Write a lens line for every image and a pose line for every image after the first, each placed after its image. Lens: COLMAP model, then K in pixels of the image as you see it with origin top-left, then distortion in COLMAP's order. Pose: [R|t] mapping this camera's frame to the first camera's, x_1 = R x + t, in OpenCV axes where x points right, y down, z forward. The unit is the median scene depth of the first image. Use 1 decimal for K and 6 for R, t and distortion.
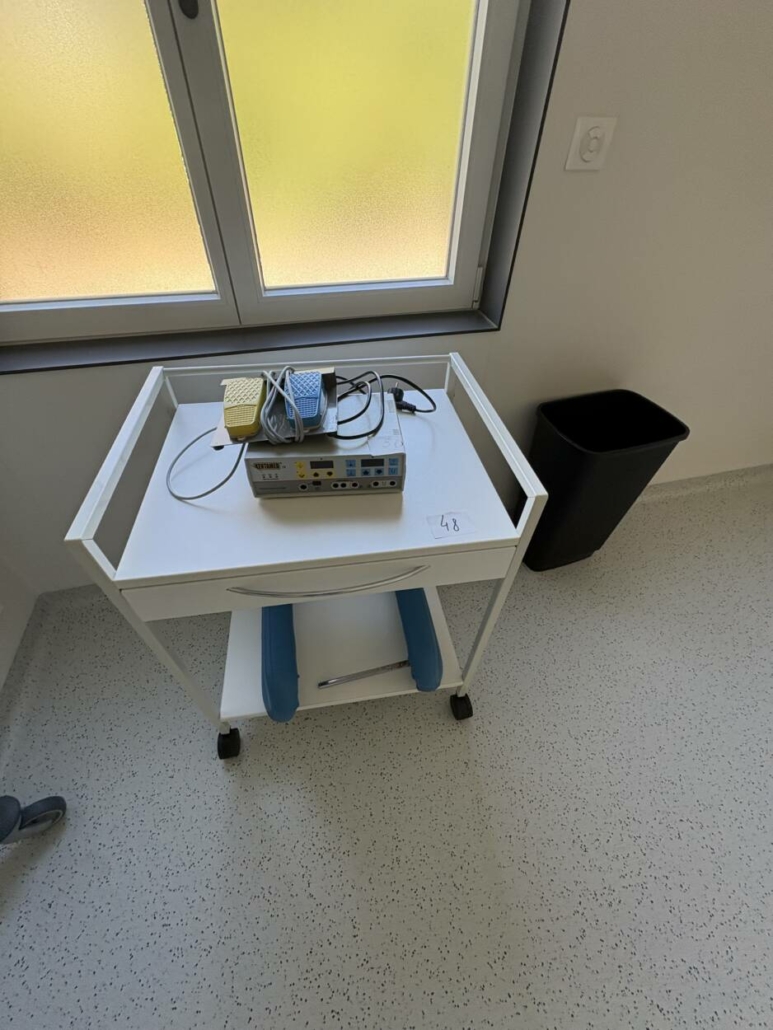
lens RADIAL K [[411.3, 0, 386.5], [0, 411.3, 515.0], [0, 0, 1]] dist [-0.000061, -0.000277]
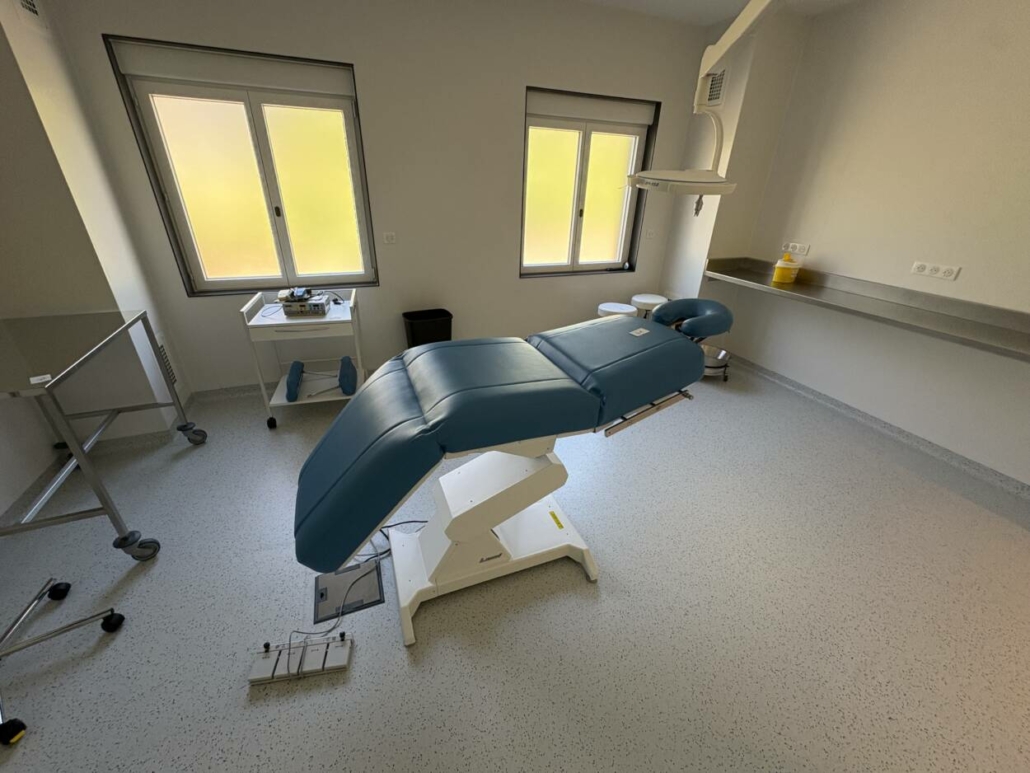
lens RADIAL K [[411.3, 0, 515.0], [0, 411.3, 386.5], [0, 0, 1]] dist [-0.000061, -0.000277]
pose [[0.992001, -0.050803, 0.115556, 1.386092], [0.084925, 0.945881, -0.313203, 2.037857], [-0.093390, 0.320511, 0.942630, -2.719551]]
